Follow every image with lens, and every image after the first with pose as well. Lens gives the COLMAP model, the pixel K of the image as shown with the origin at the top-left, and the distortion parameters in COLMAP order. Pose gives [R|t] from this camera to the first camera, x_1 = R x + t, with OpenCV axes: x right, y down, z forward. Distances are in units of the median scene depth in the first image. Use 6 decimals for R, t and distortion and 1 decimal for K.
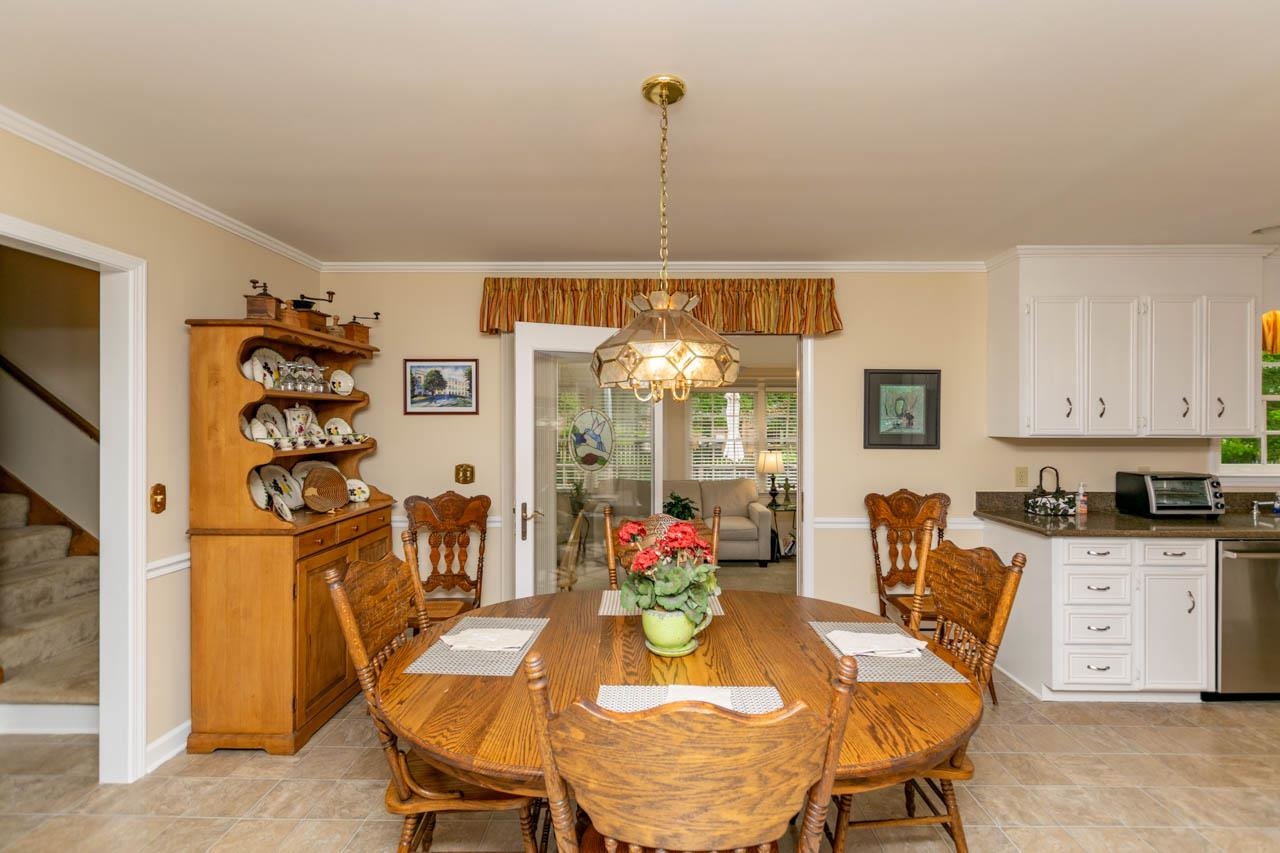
lens RADIAL K [[554.1, 0, 658.9], [0, 554.1, 426.2], [0, 0, 1]] dist [-0.001638, 0.001049]
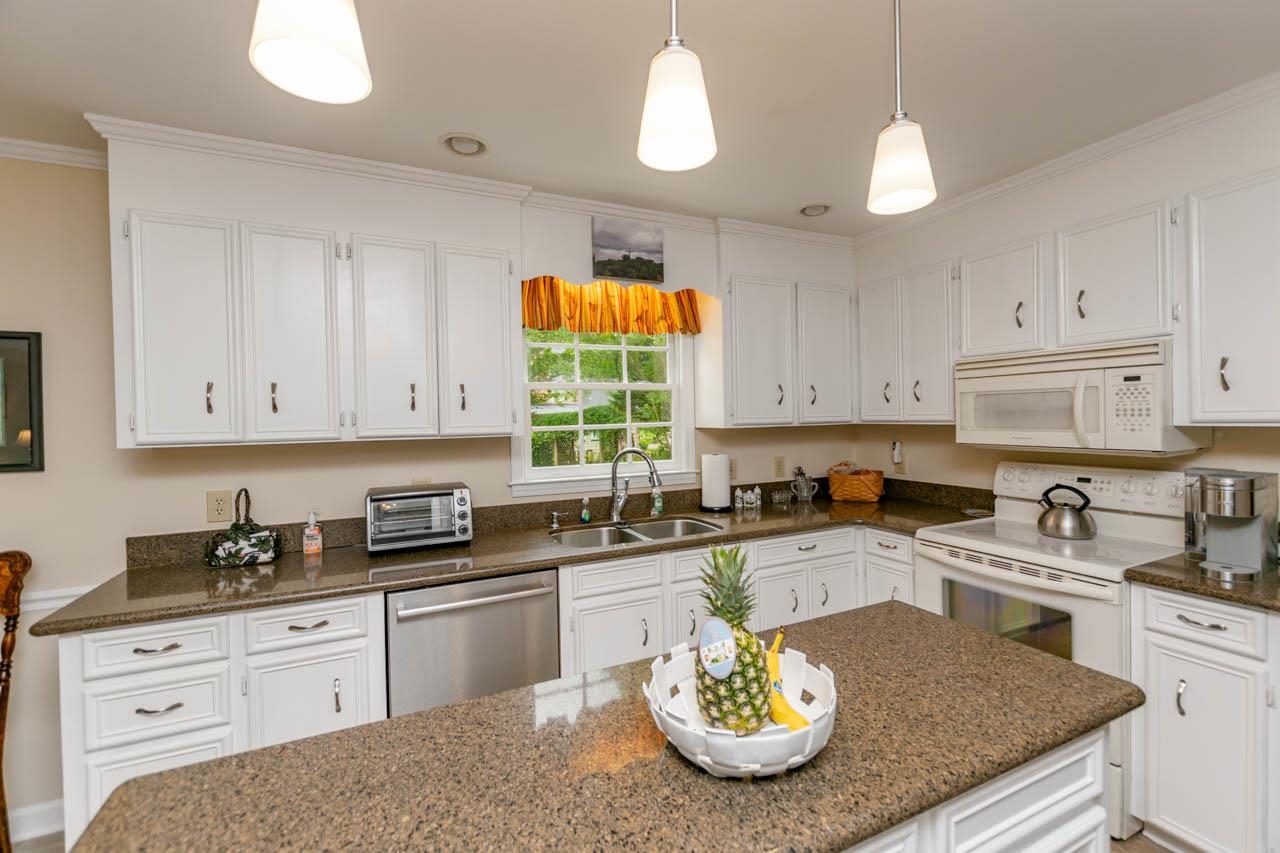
lens RADIAL K [[554.1, 0, 651.1], [0, 554.1, 421.5], [0, 0, 1]] dist [-0.001638, 0.001049]
pose [[0.898096, -0.022668, 0.439214, 0.871370], [0.019518, 0.999741, 0.011687, -0.004441], [-0.439365, -0.001924, 0.898306, 0.217960]]
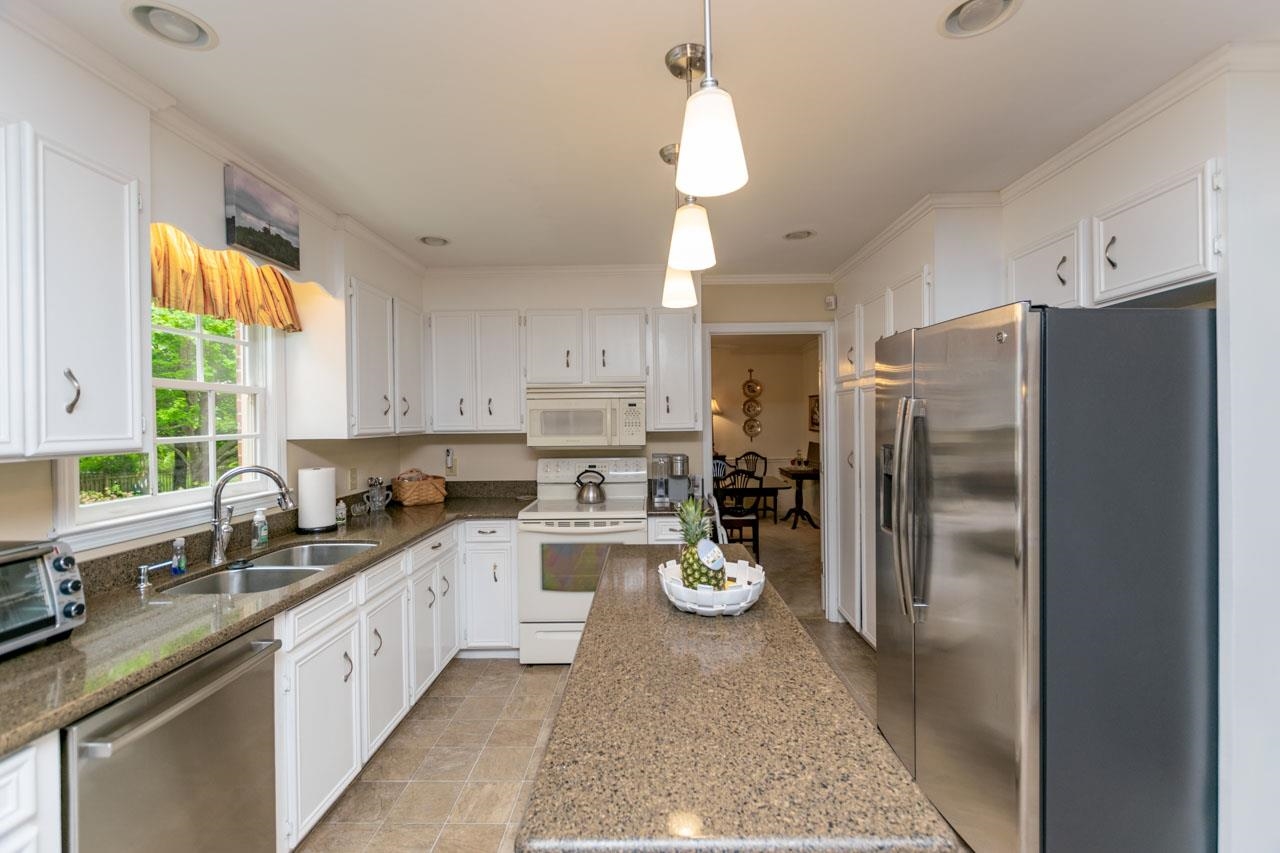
lens RADIAL K [[554.1, 0, 648.8], [0, 554.1, 424.8], [0, 0, 1]] dist [-0.001638, 0.001049]
pose [[-0.006458, -0.009197, 0.999937, 0.535727], [0.009471, 0.999912, 0.009258, -0.005460], [-0.999934, 0.009531, -0.006370, 0.510397]]
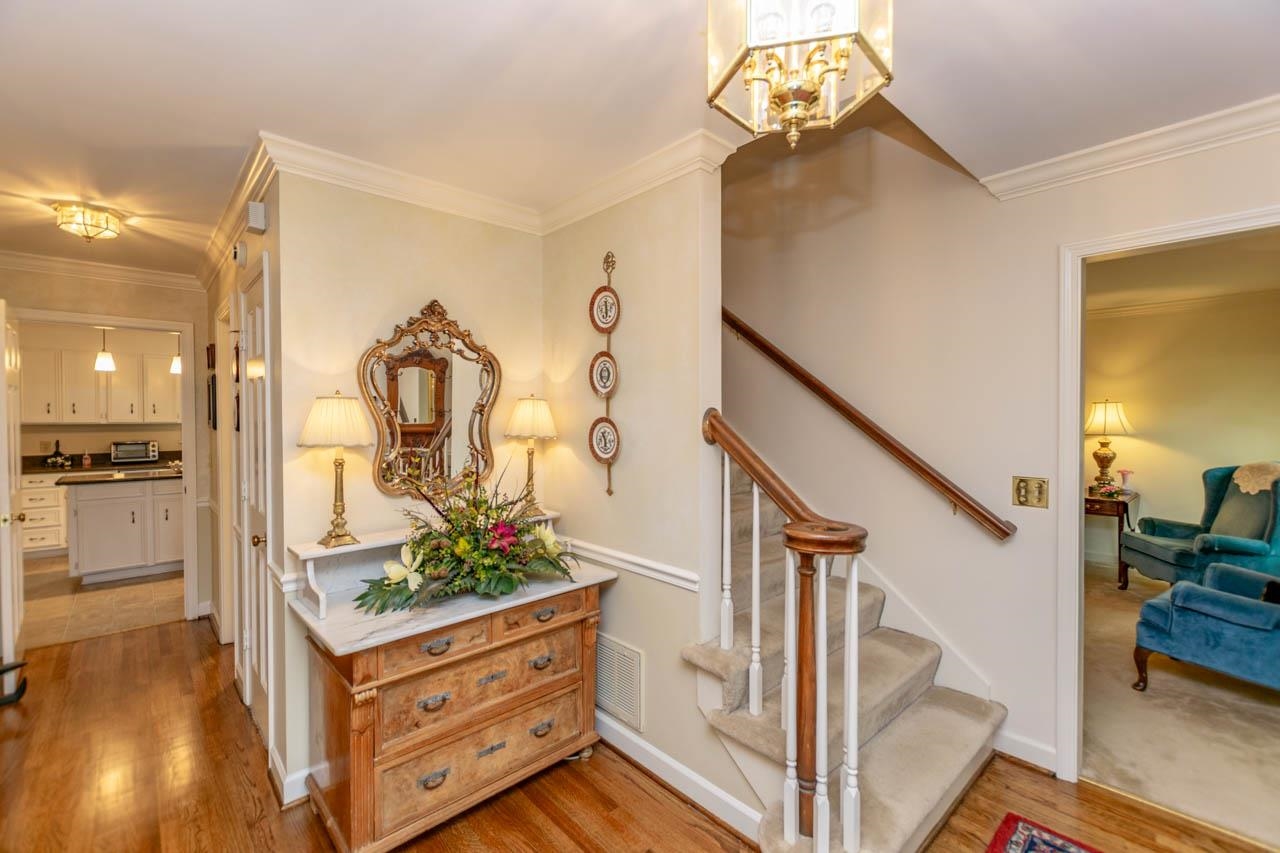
lens RADIAL K [[554.1, 0, 641.5], [0, 554.1, 422.4], [0, 0, 1]] dist [-0.001638, 0.001049]
pose [[0.720309, -0.011946, 0.693550, 0.847083], [0.001822, 0.999881, 0.015331, -0.011338], [-0.693651, -0.009779, 0.720245, -1.695720]]
